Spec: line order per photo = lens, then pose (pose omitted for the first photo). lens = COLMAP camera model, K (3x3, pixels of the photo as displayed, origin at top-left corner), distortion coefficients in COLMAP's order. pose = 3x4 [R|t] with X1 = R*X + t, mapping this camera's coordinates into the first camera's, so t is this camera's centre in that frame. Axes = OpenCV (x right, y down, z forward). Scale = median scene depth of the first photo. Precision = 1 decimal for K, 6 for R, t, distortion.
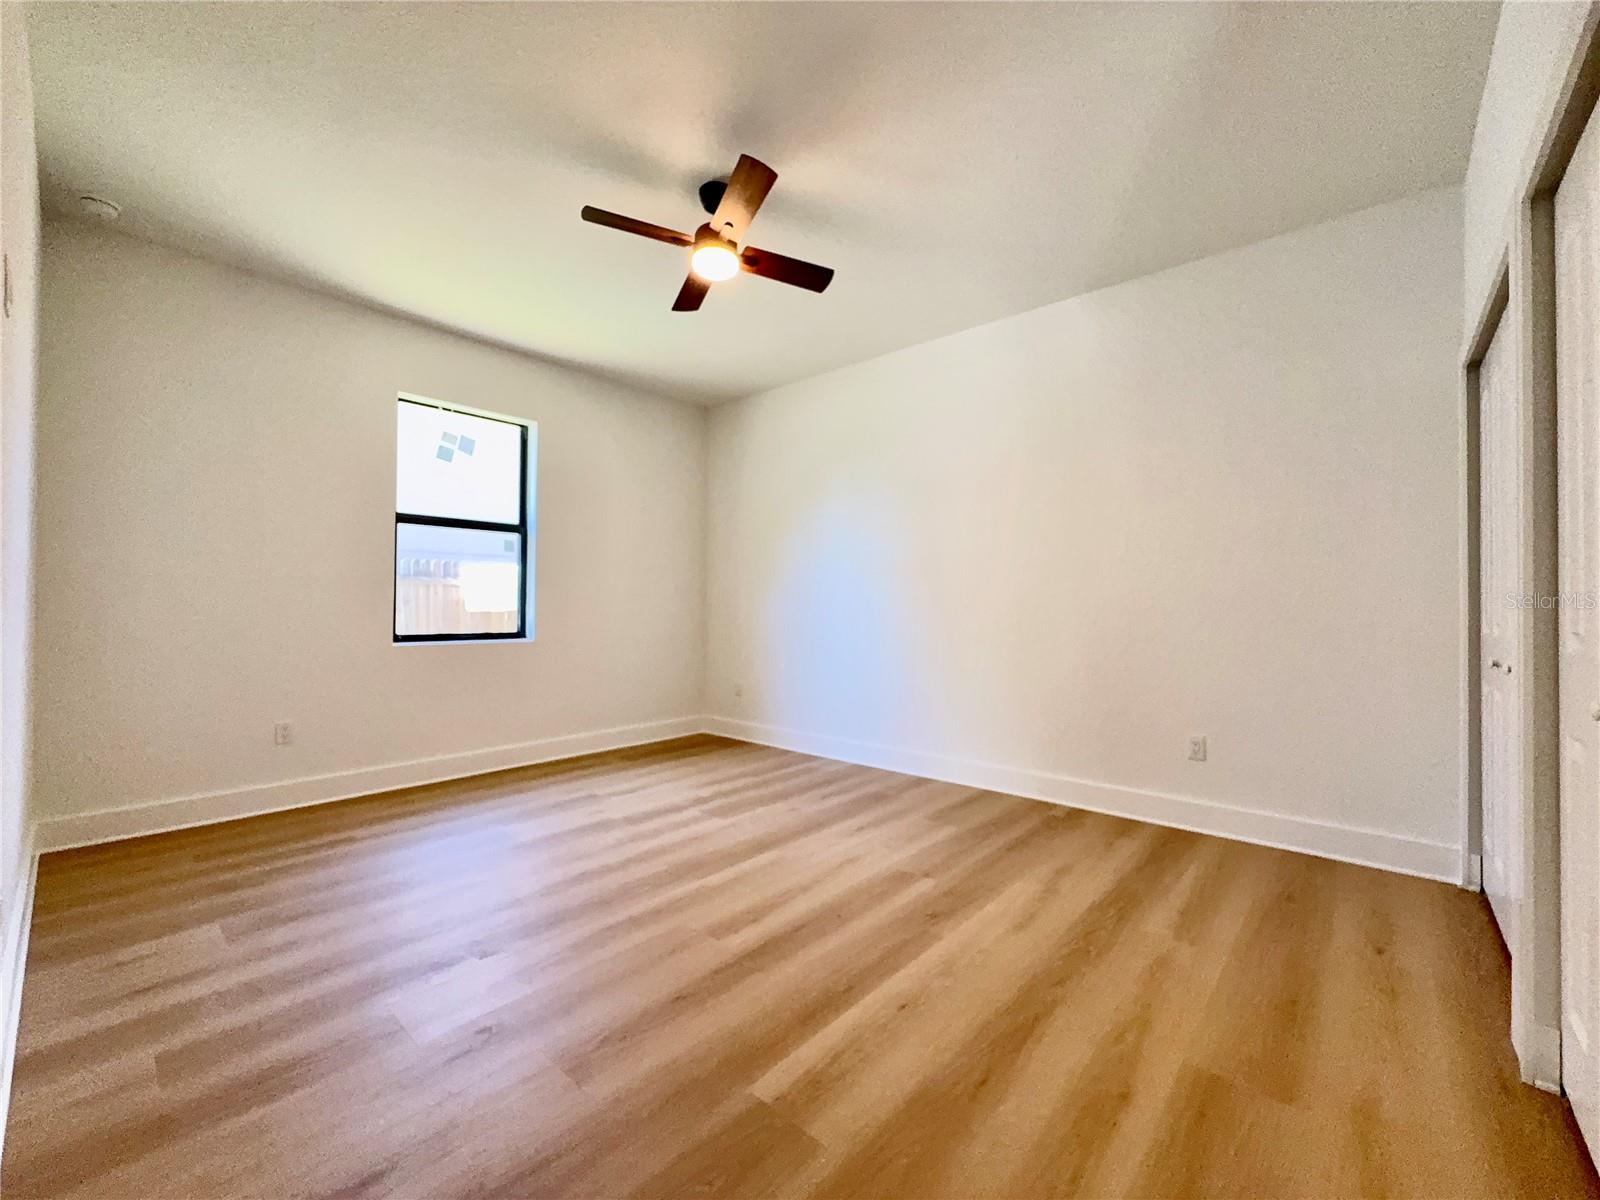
lens RADIAL K [[641.2, 0, 801.0], [0, 641.2, 601.3], [0, 0, 1]] dist [0.000816, 0.000448]
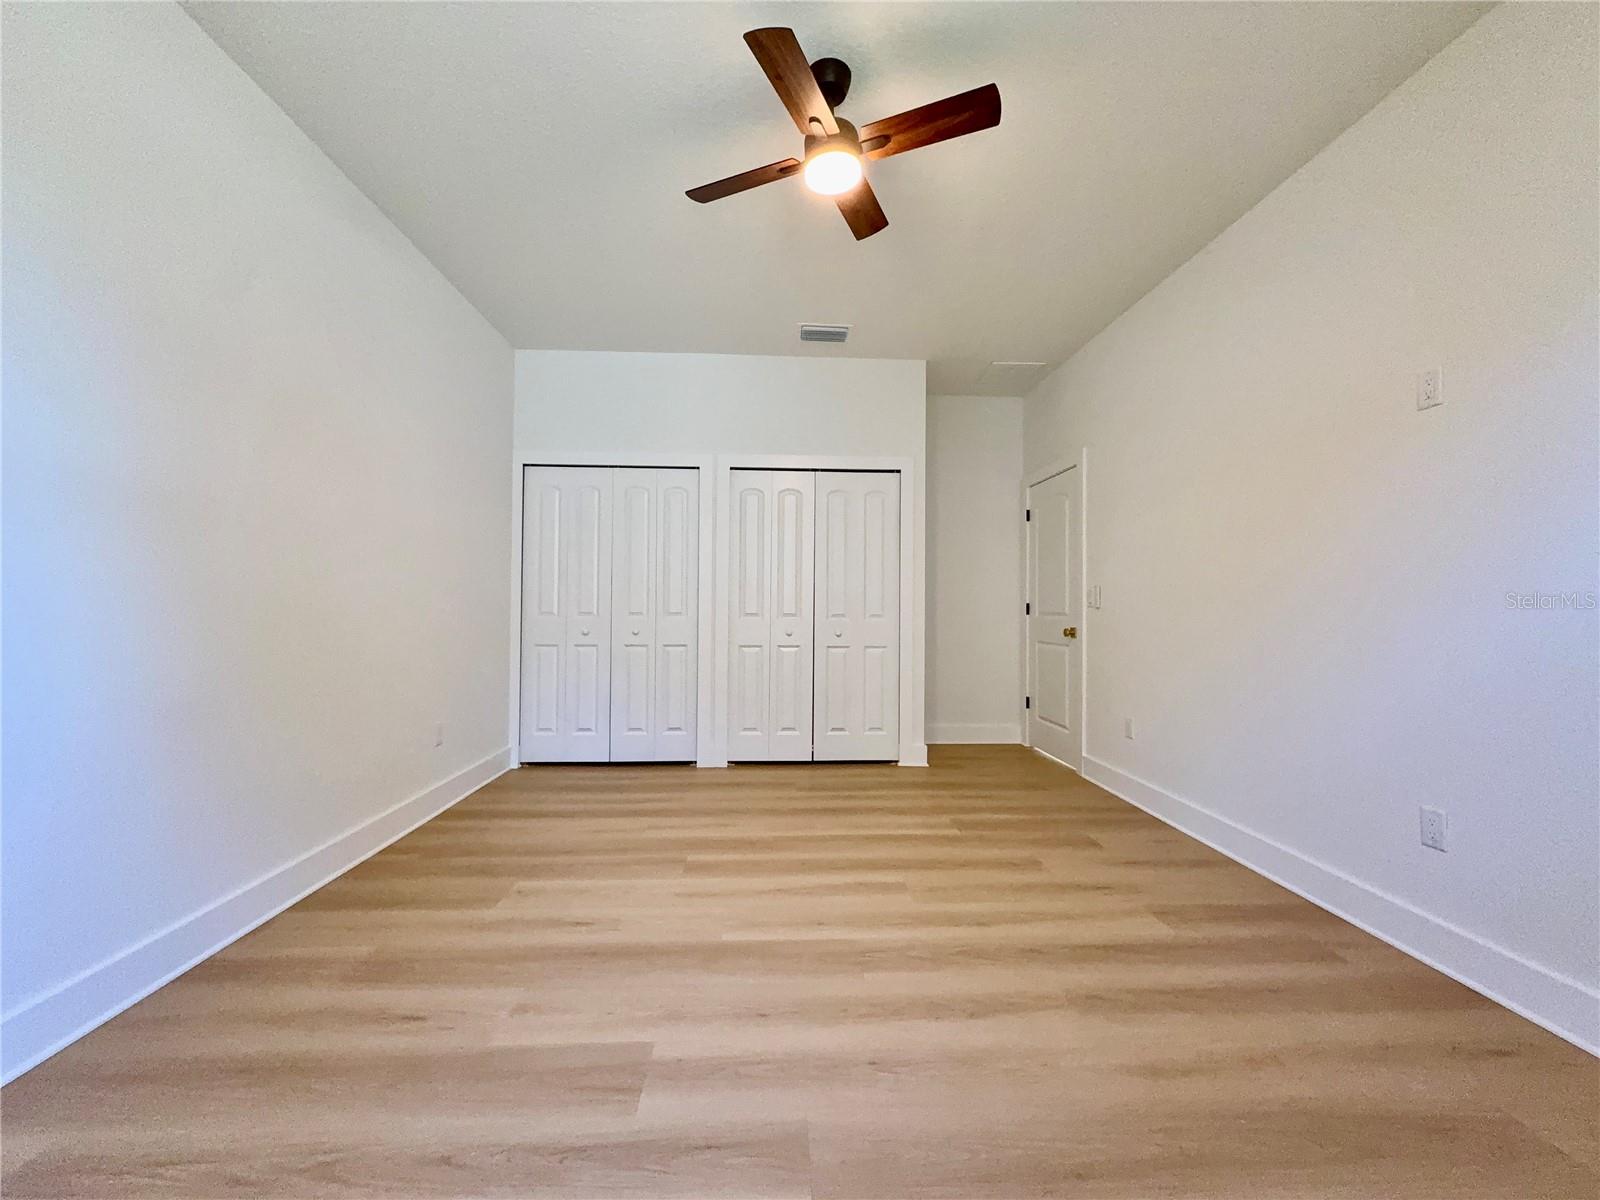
lens RADIAL K [[641.2, 0, 798.7], [0, 641.2, 604.5], [0, 0, 1]] dist [0.000816, 0.000448]
pose [[-0.698645, 0.008911, 0.715413, -0.655868], [-0.004605, 0.999846, -0.016950, 0.034431], [-0.715453, -0.015137, -0.698497, 1.547819]]
